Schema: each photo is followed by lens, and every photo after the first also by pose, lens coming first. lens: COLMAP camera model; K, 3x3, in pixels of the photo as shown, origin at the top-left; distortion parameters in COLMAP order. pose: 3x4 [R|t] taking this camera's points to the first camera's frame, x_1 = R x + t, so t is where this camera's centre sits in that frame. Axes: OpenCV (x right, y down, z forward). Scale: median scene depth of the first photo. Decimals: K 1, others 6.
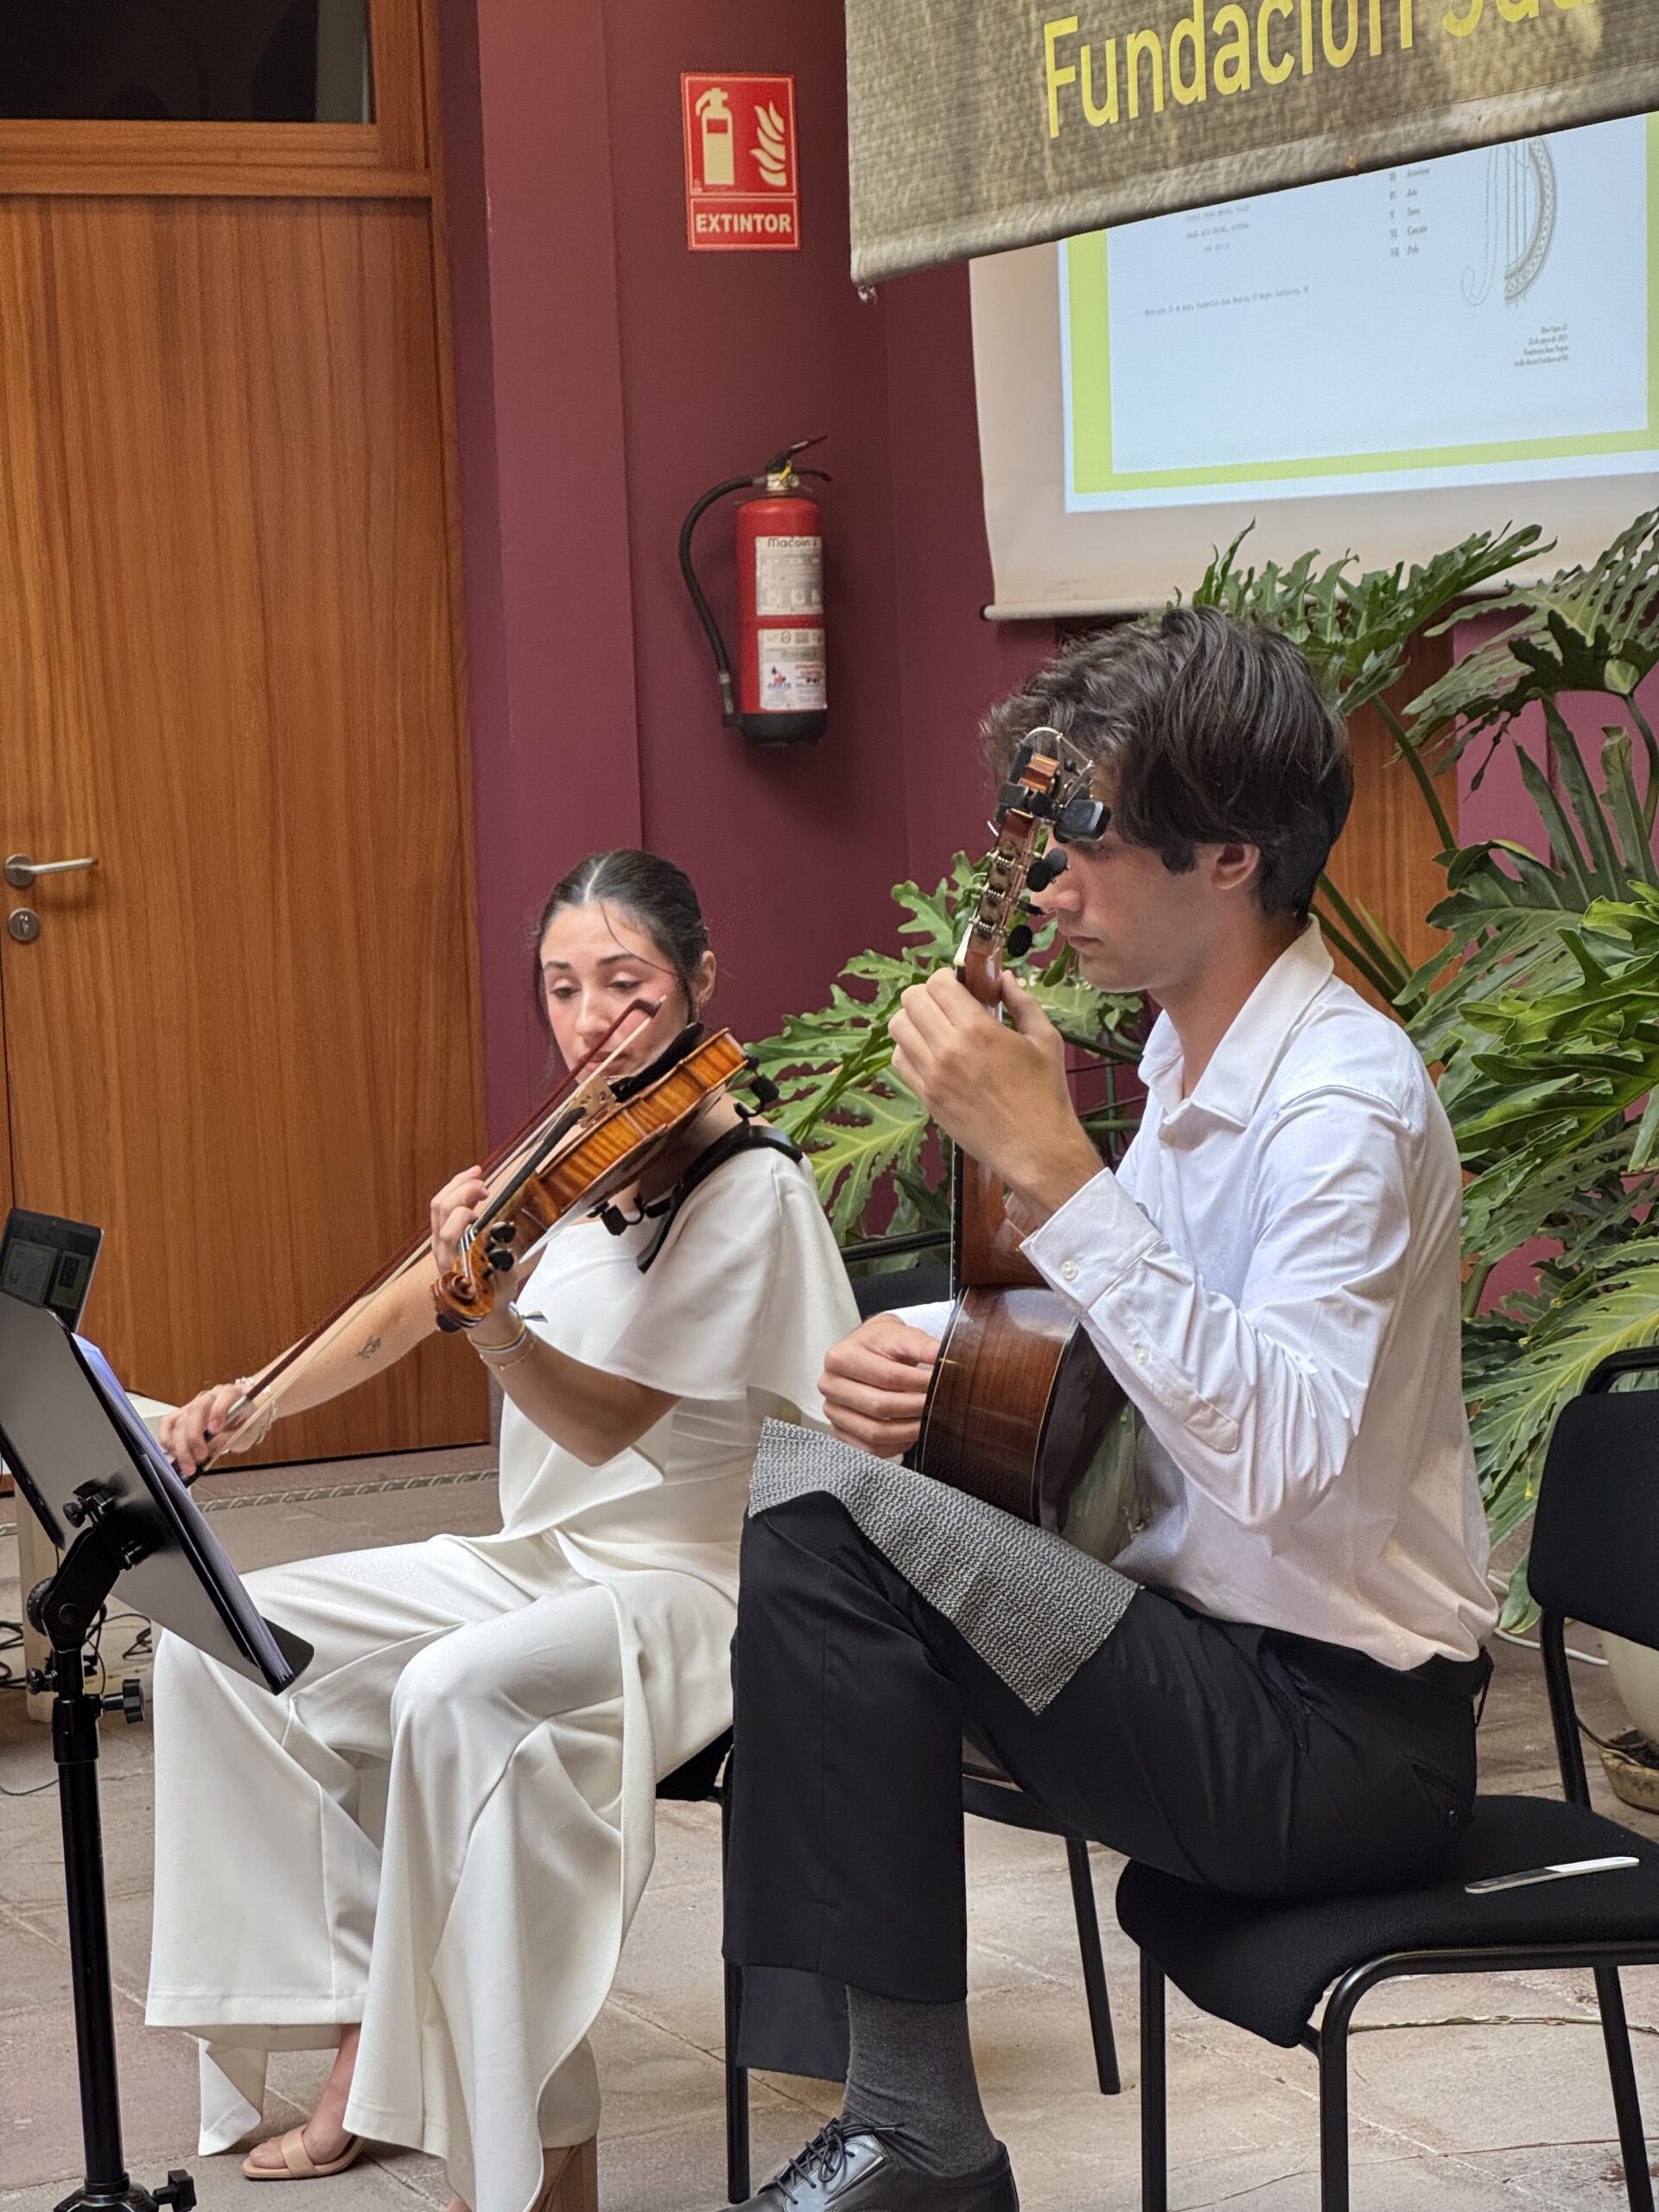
lens RADIAL K [[4942.2, 0, 820.5], [0, 4942.2, 1108.2], [0, 0, 1]] dist [0.066849, 0.000000]
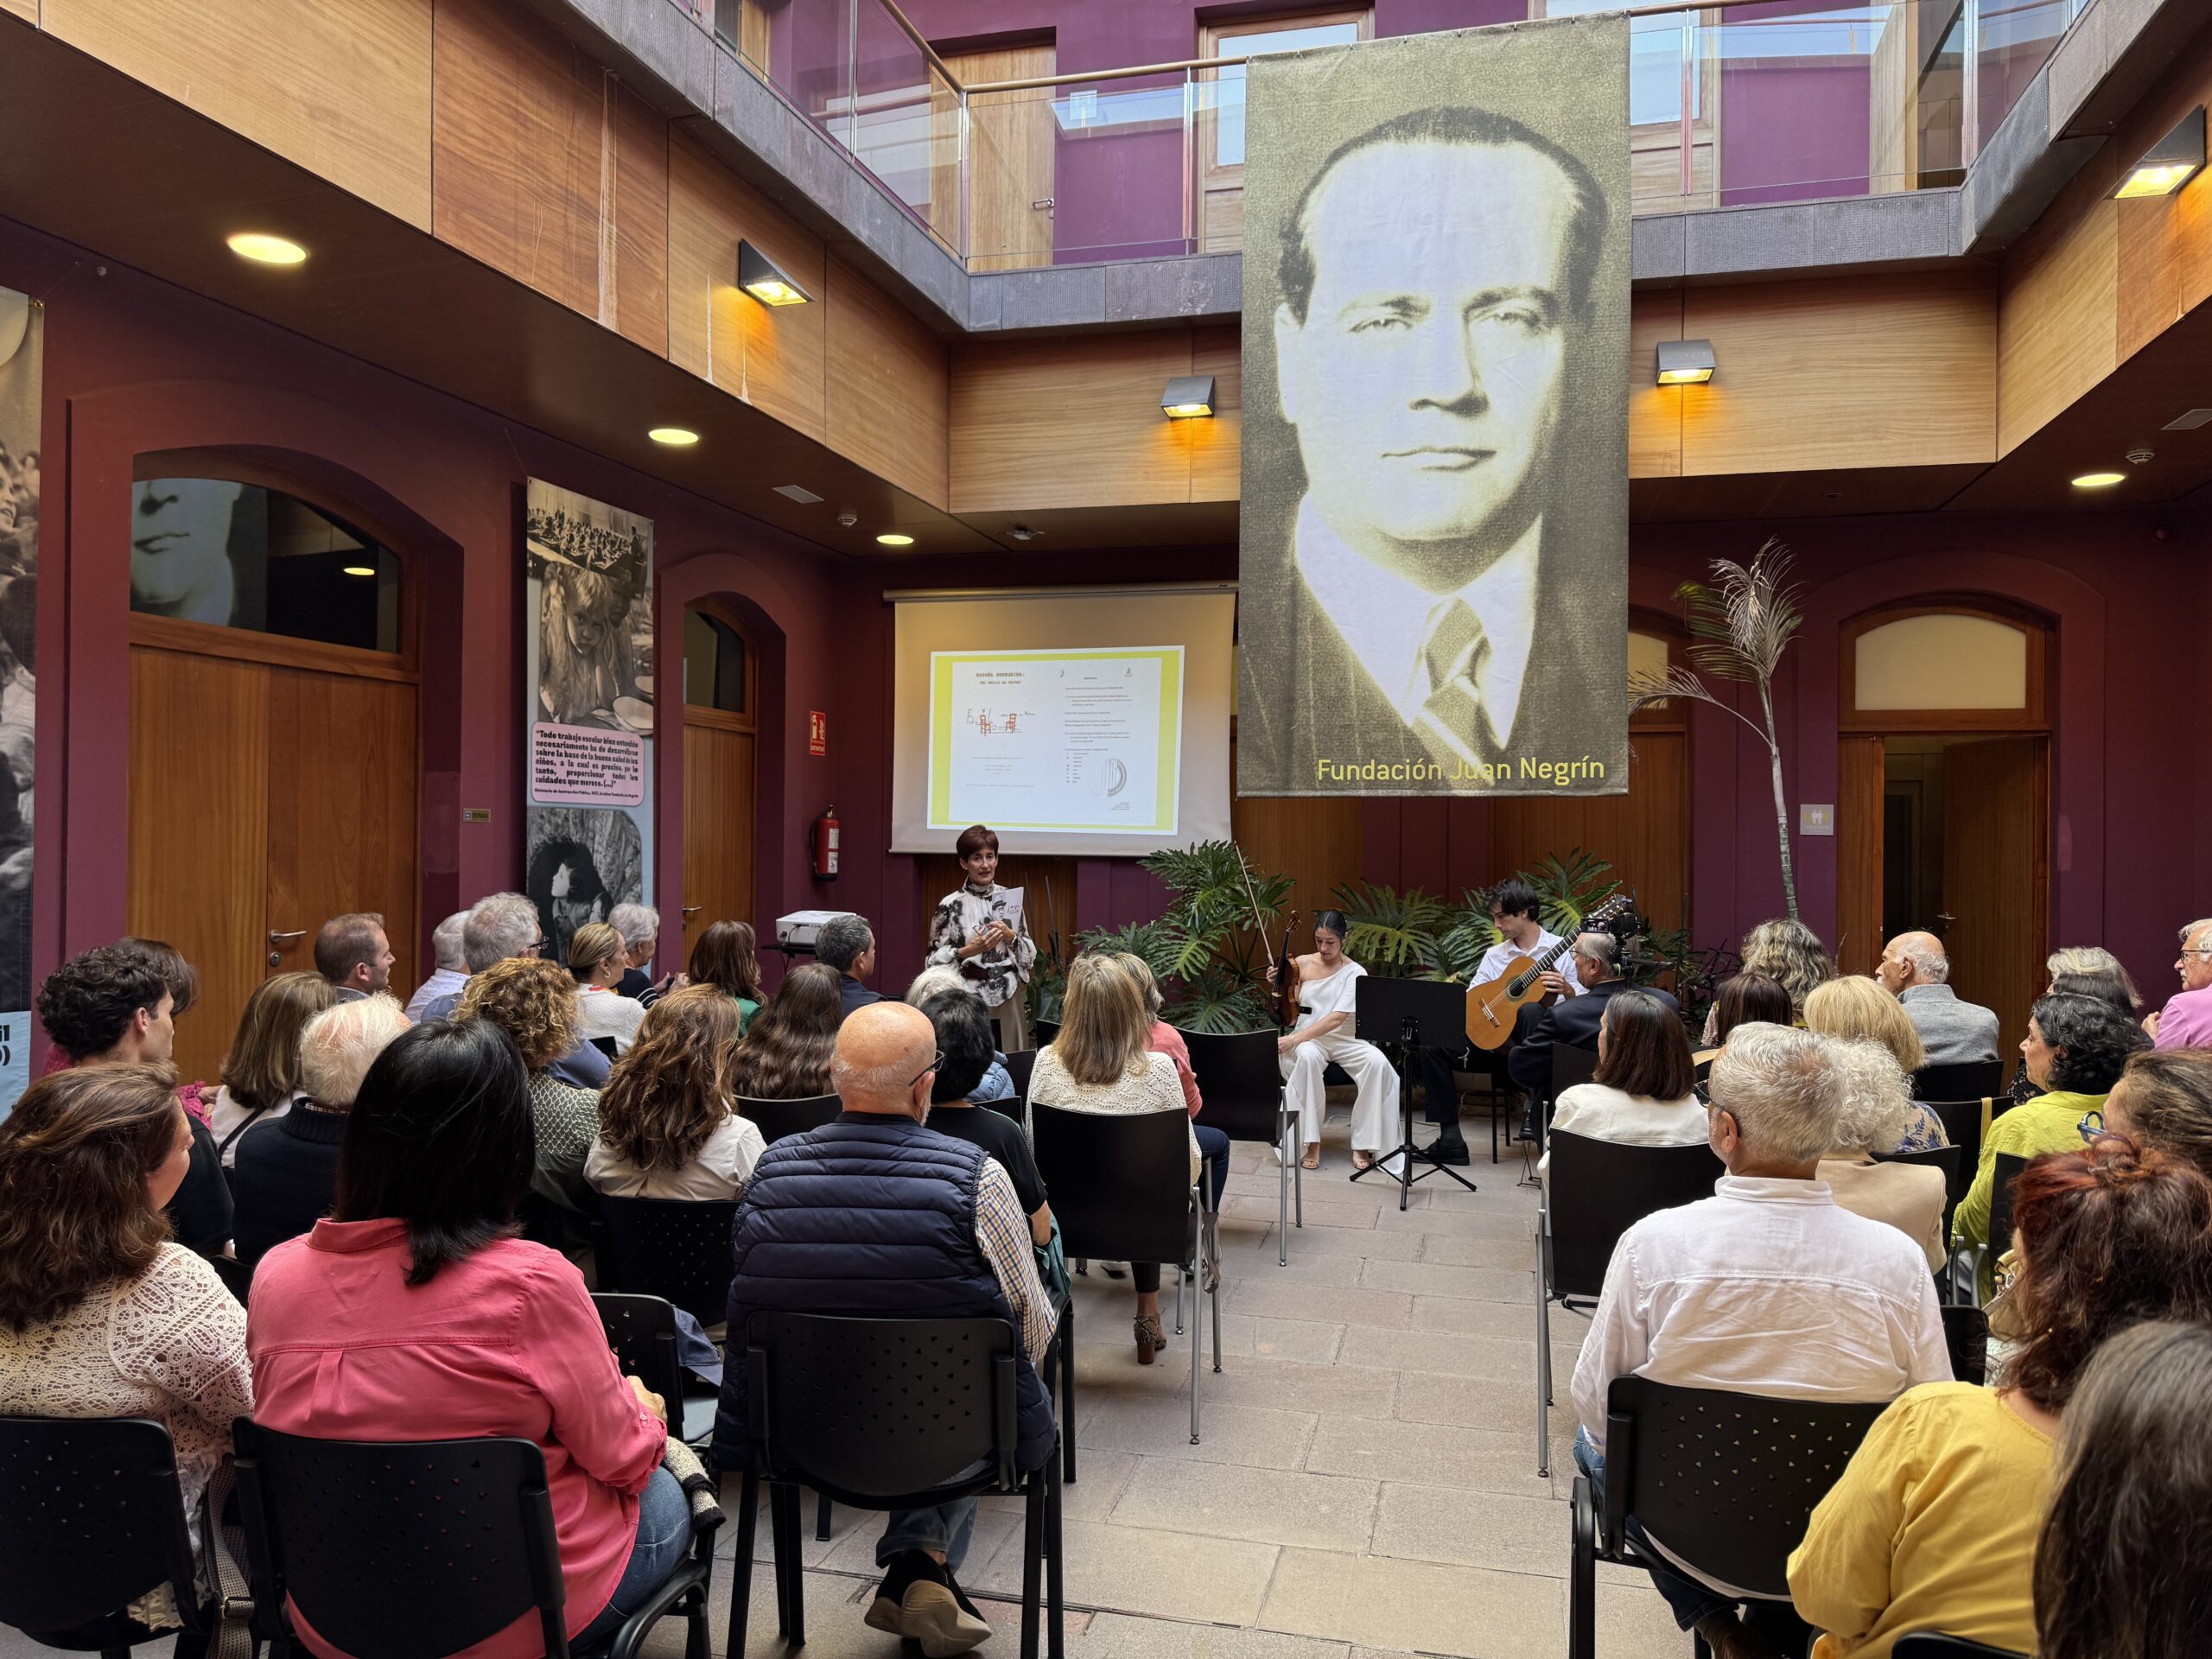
lens RADIAL K [[1547.2, 0, 1091.5], [0, 1547.2, 855.6], [0, 0, 1]] dist [0.063190, -0.078357]
pose [[0.652262, 0.045111, 0.756650, -1.527909], [0.027818, 0.996130, -0.083368, 0.028840], [-0.757483, 0.075426, 0.648483, 0.077413]]
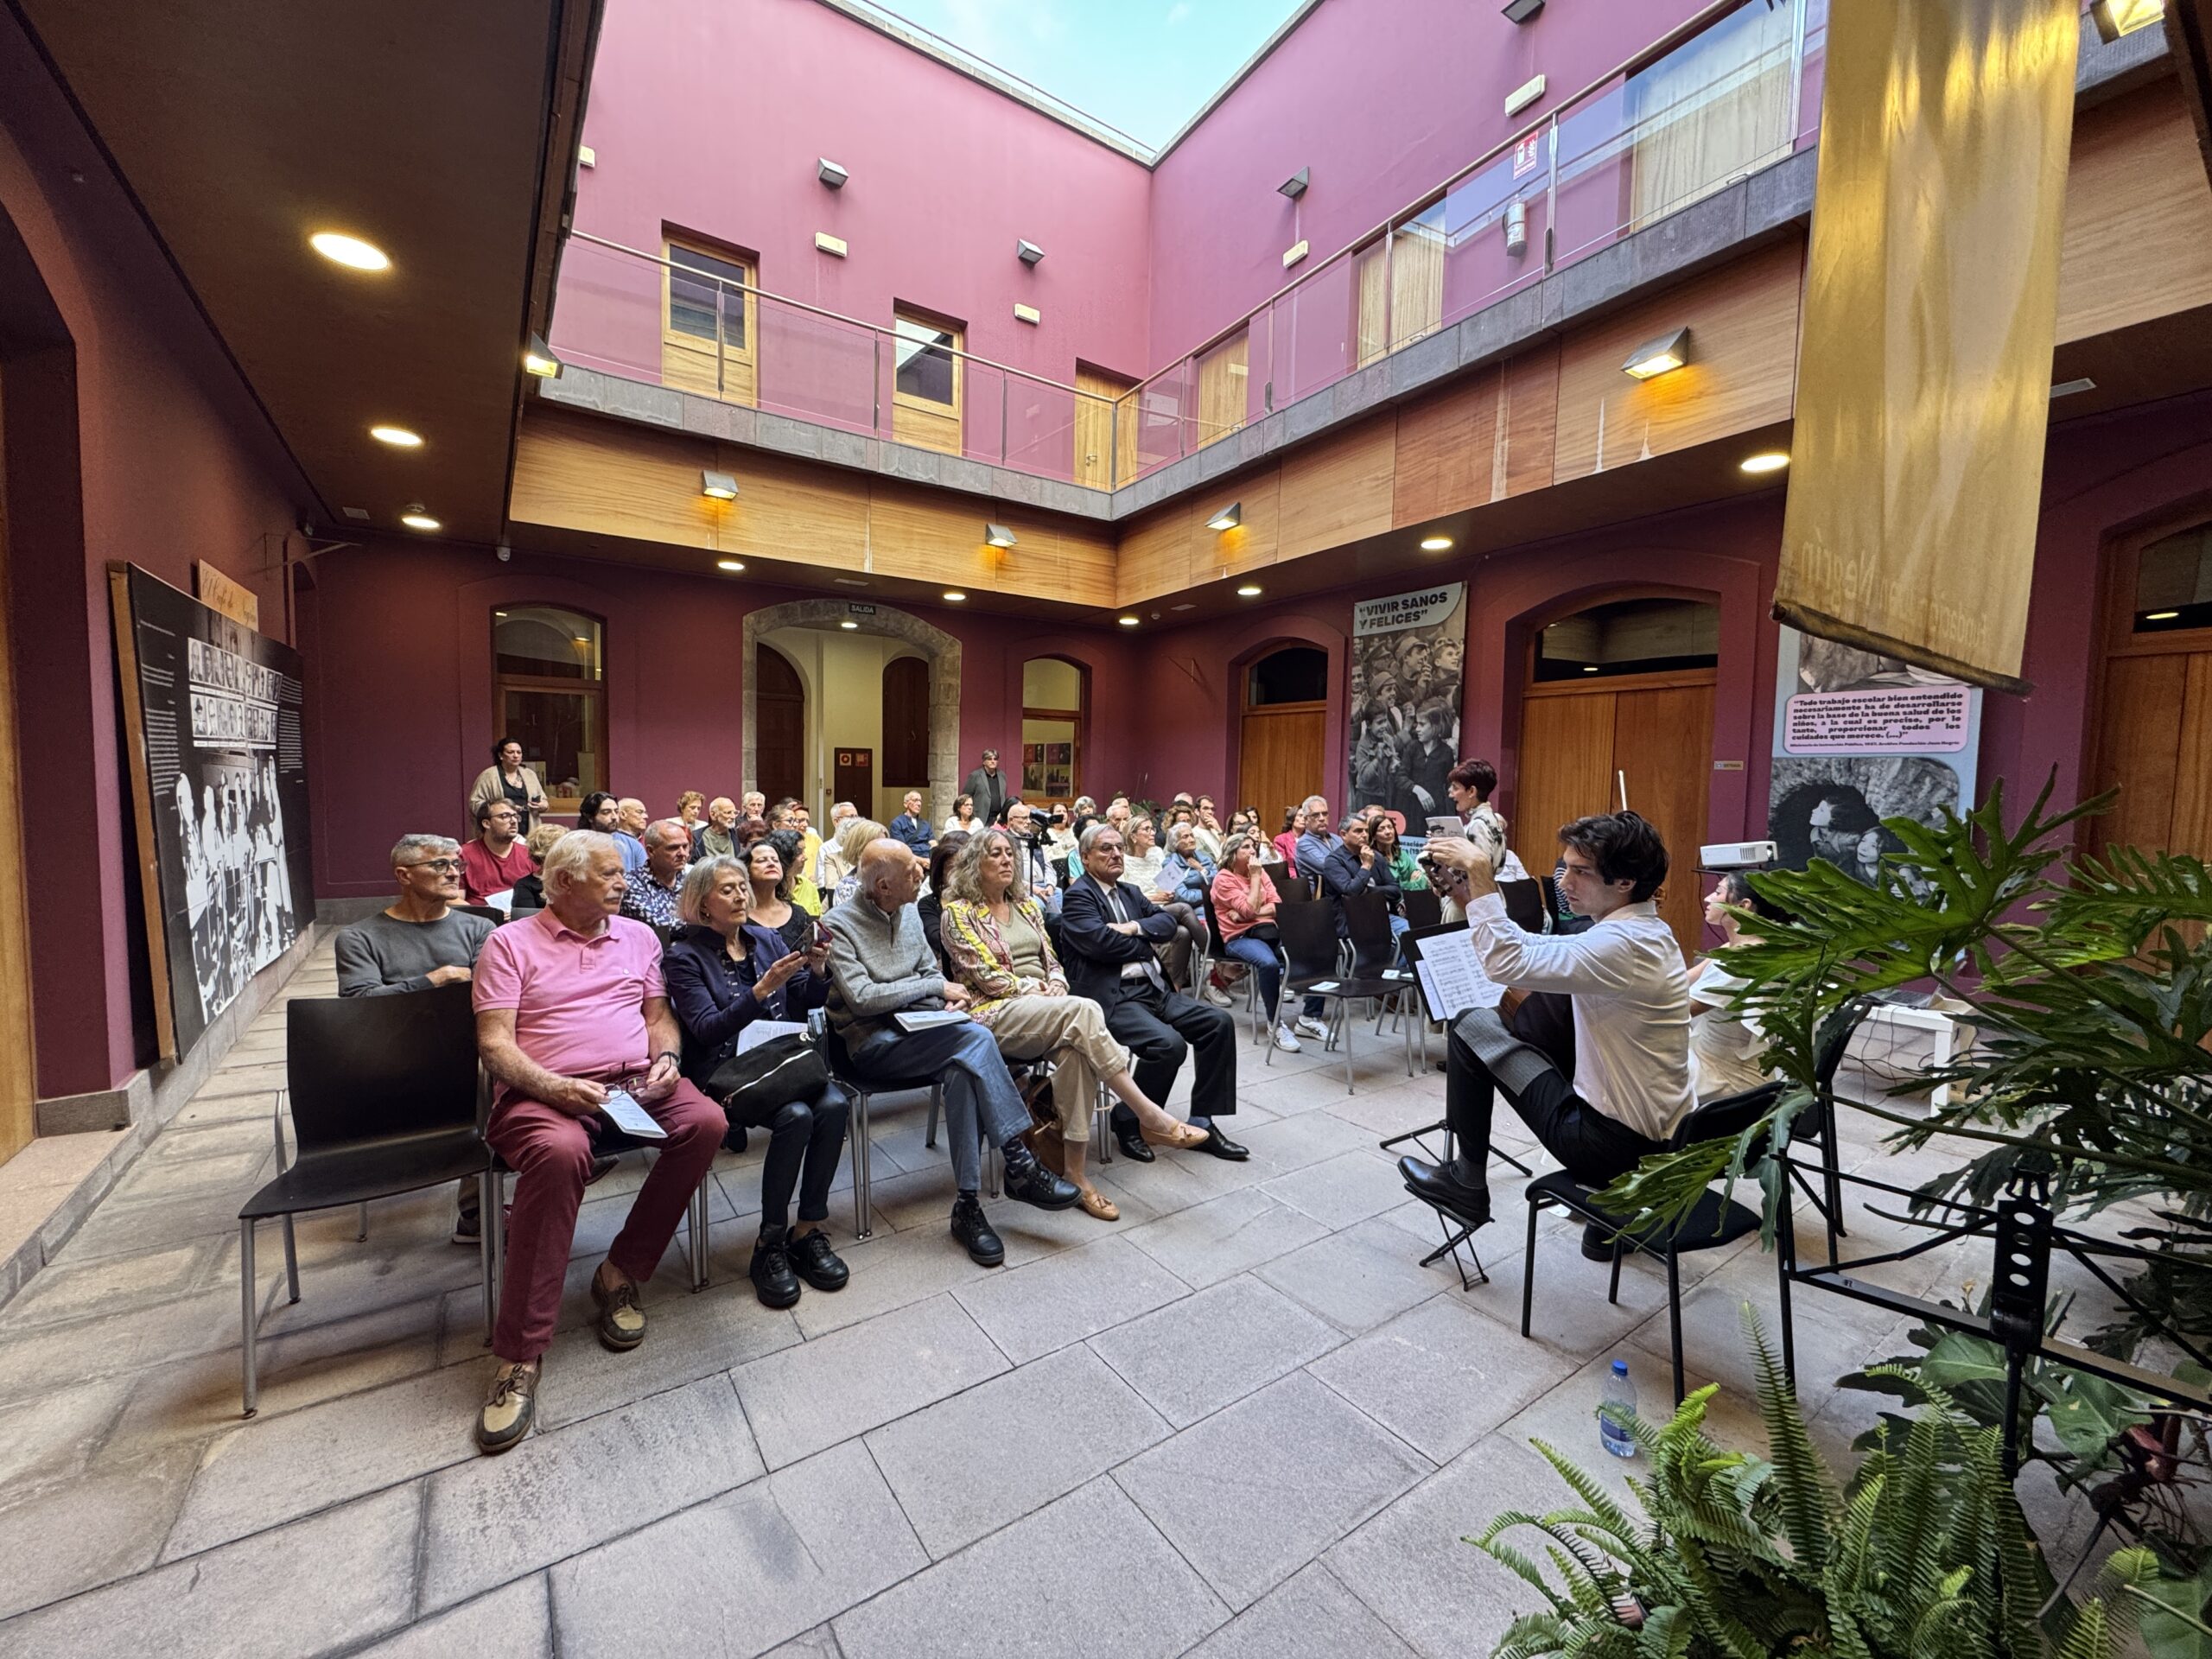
lens RADIAL K [[886.8, 0, 1126.6], [0, 886.8, 831.6], [0, 0, 1]] dist [-0.003787, -0.000142]
pose [[0.174839, 0.109898, -0.978445, 0.540296], [-0.109328, 0.989773, 0.091634, -0.089005], [0.978508, 0.090950, 0.185066, 0.439780]]
